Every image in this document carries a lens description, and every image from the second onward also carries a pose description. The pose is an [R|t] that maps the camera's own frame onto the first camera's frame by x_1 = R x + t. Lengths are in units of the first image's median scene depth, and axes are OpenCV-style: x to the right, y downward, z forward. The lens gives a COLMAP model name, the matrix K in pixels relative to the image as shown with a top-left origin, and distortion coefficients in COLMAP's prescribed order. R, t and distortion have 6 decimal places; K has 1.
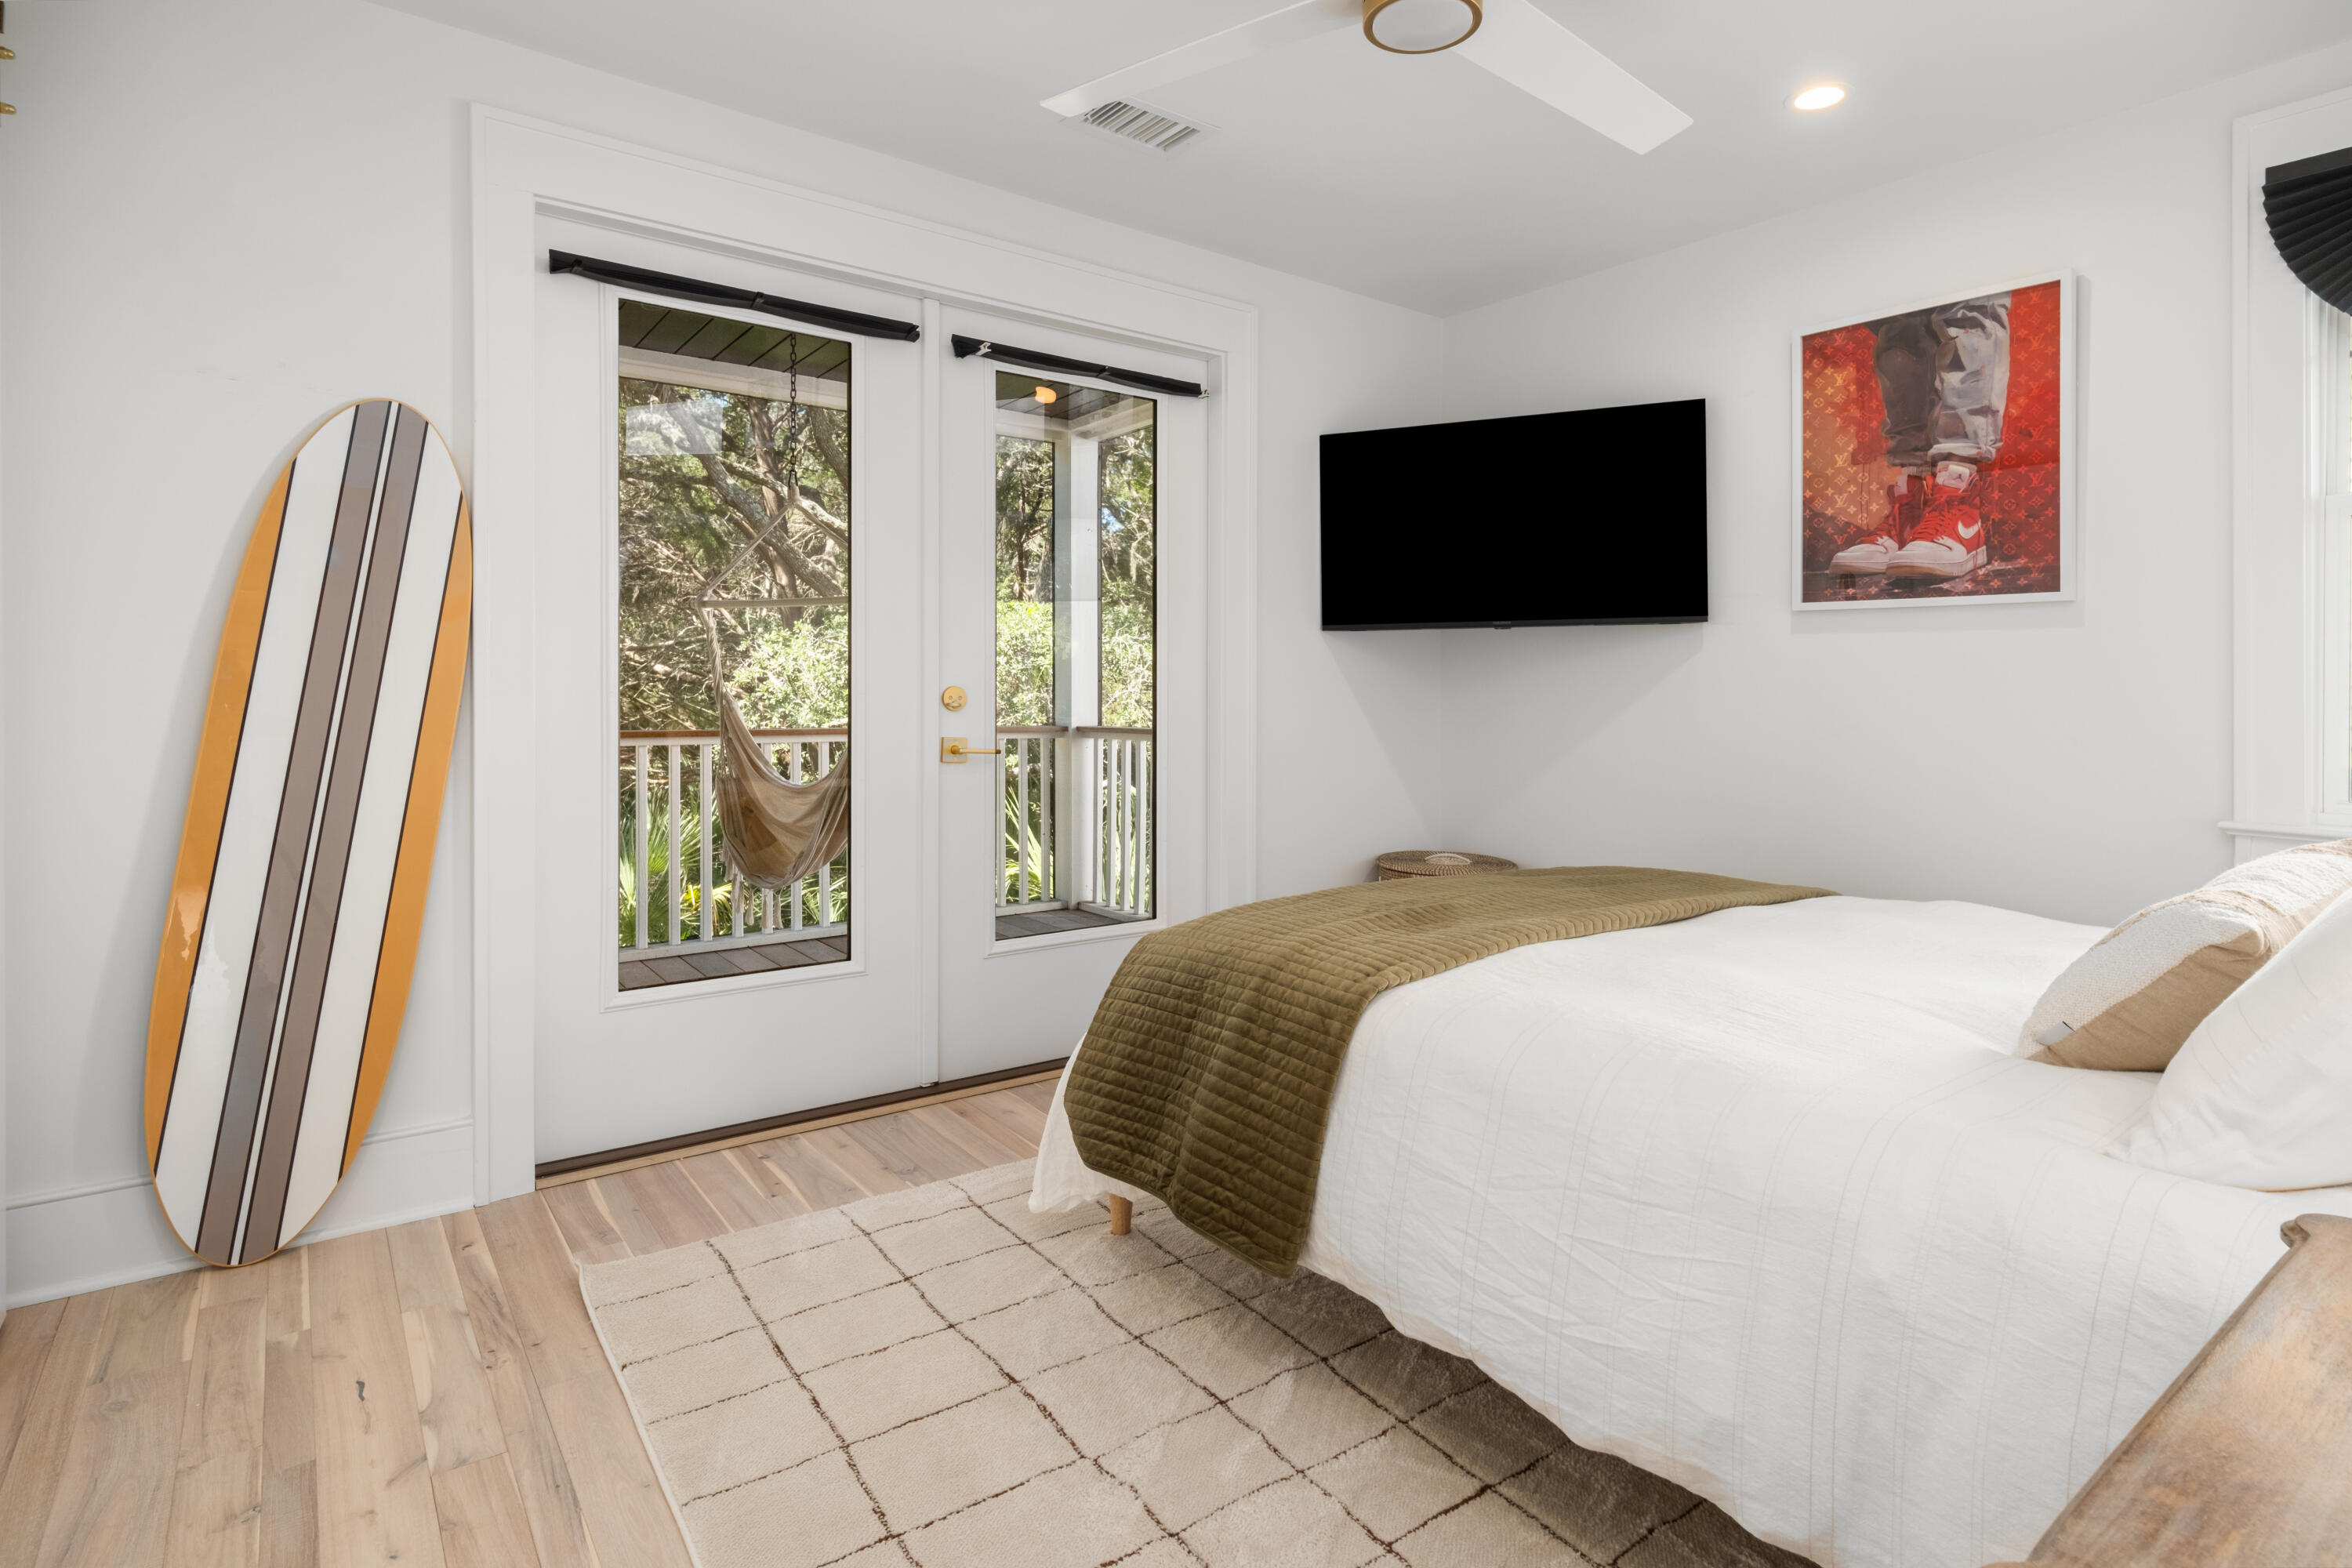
lens RADIAL K [[1135.0, 0, 1157.2], [0, 1135.0, 693.0], [0, 0, 1]] dist [0.006290, 0.000046]
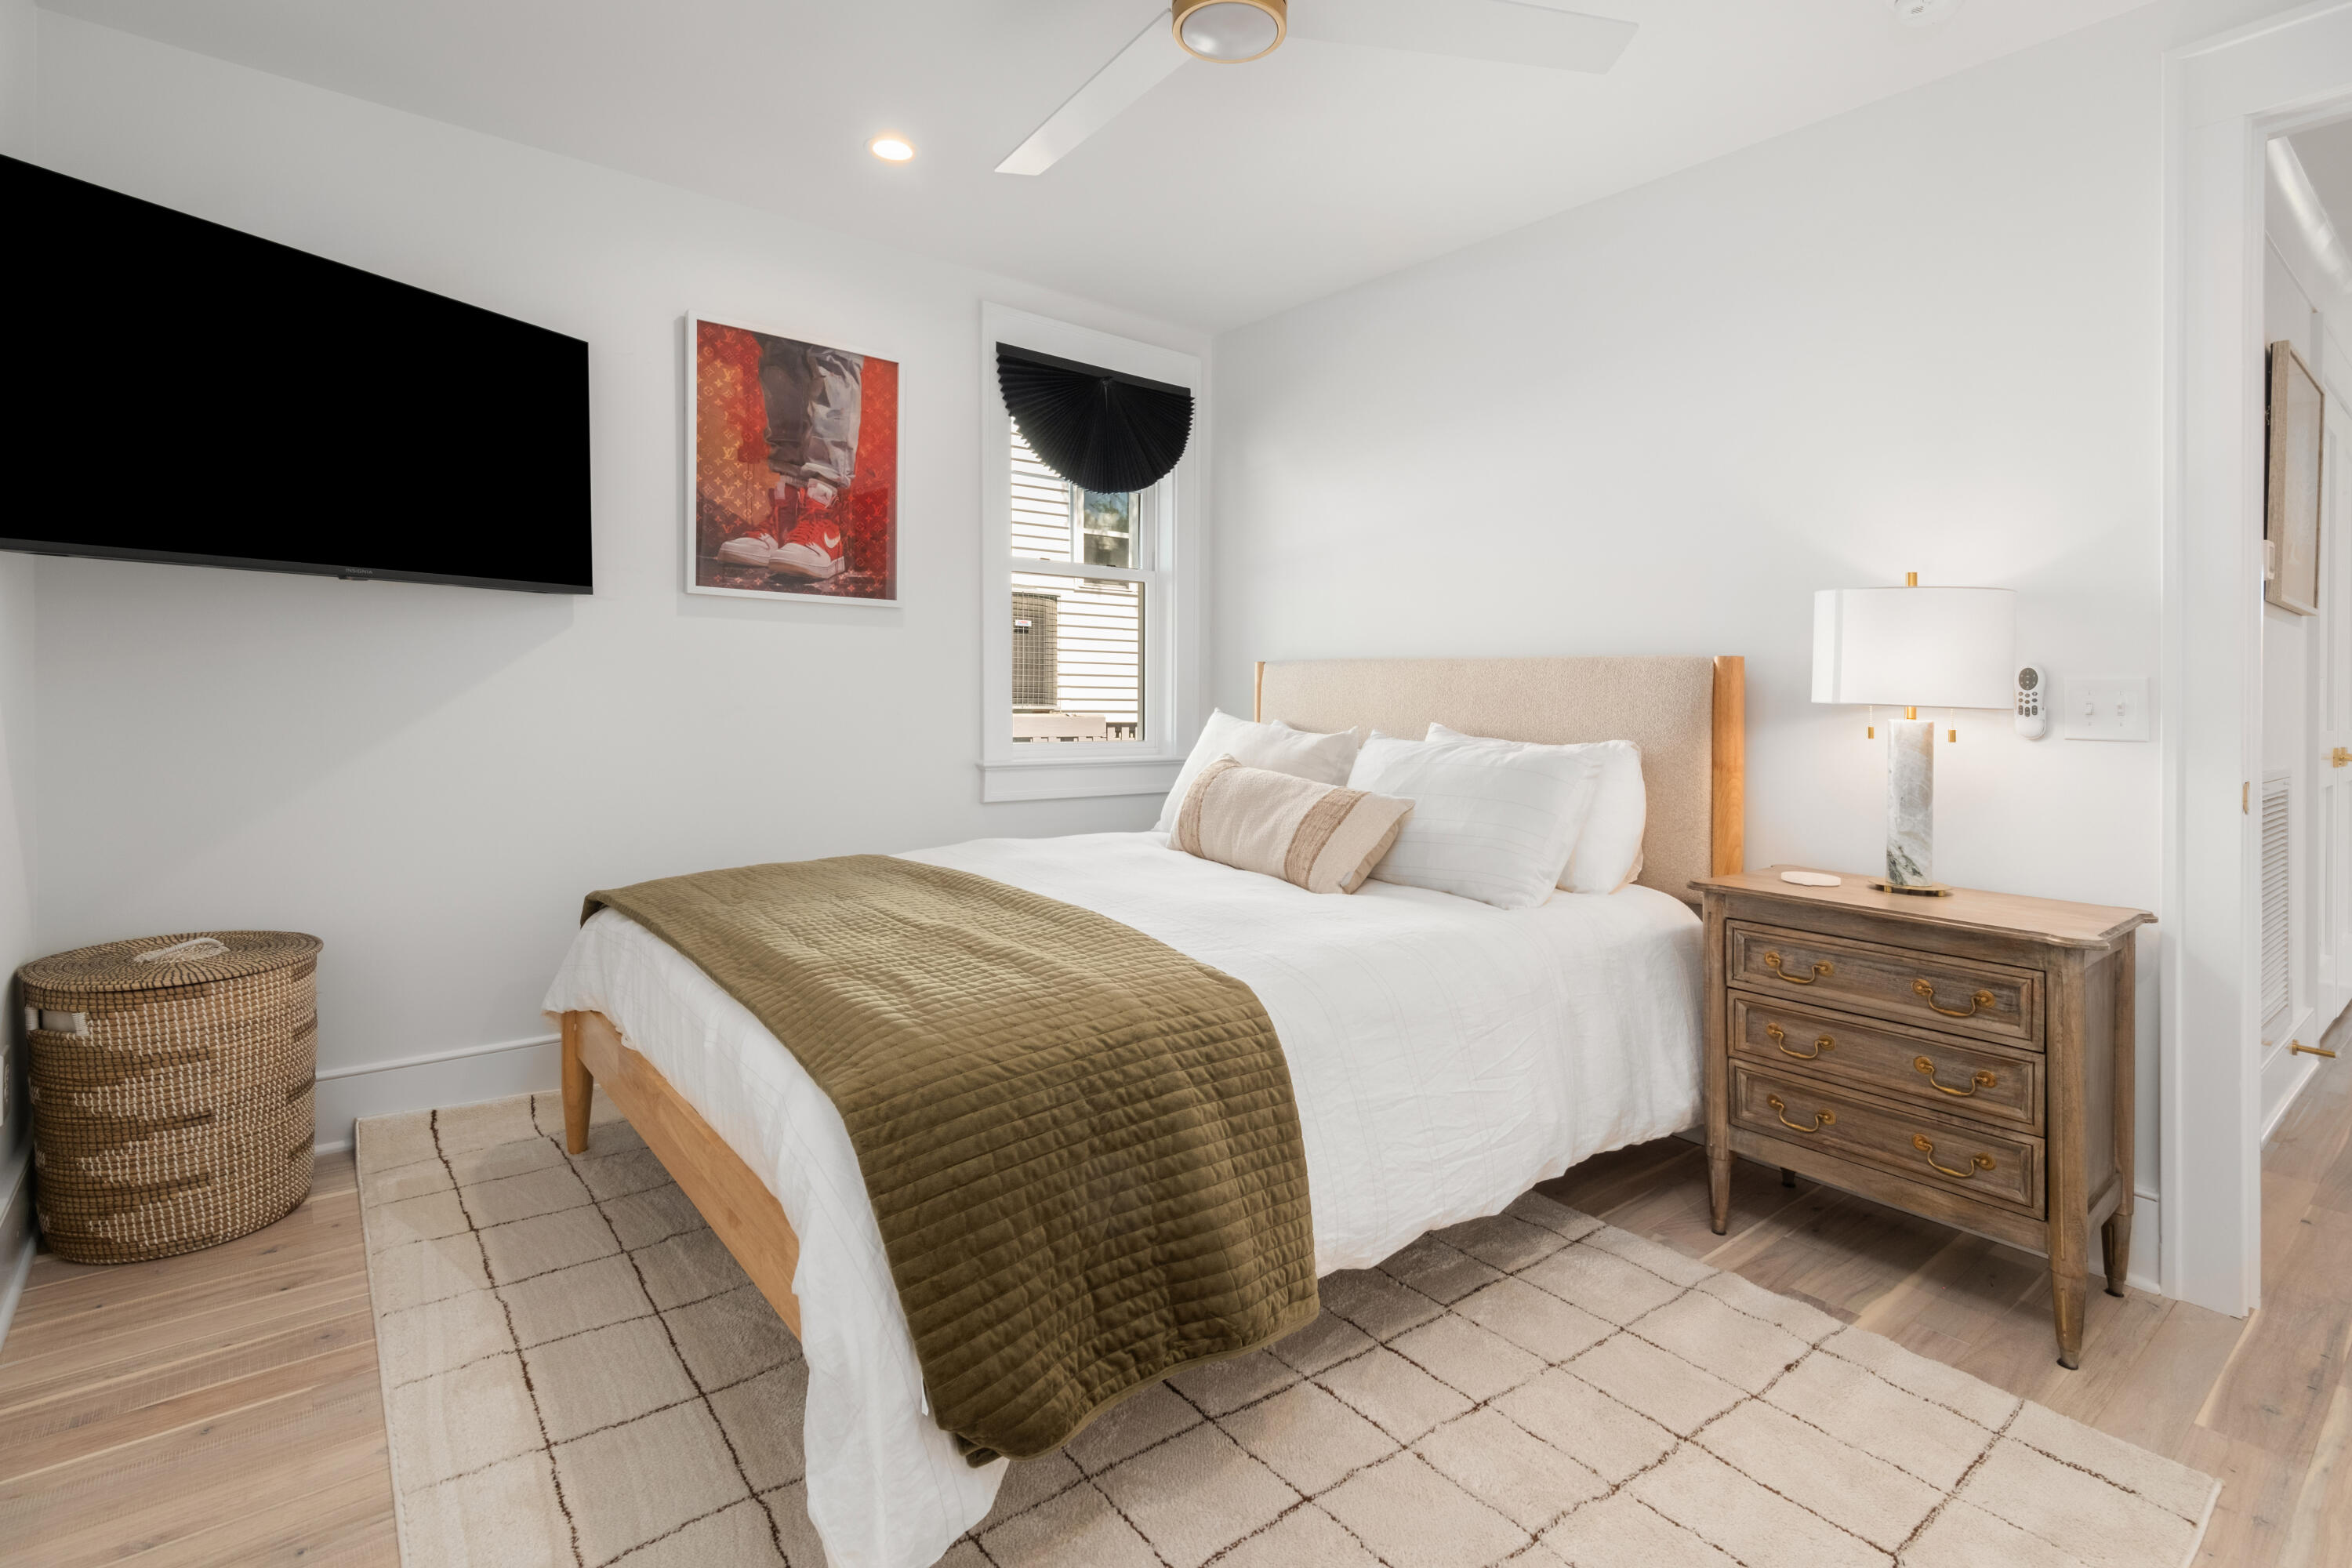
lens RADIAL K [[1135.0, 0, 1135.7], [0, 1135.0, 680.3], [0, 0, 1]] dist [0.006290, 0.000046]
pose [[-0.014275, -0.008093, 0.999865, -0.480344], [-0.011360, 0.999904, 0.007931, -0.009101], [-0.999834, -0.011245, -0.014365, 0.679584]]
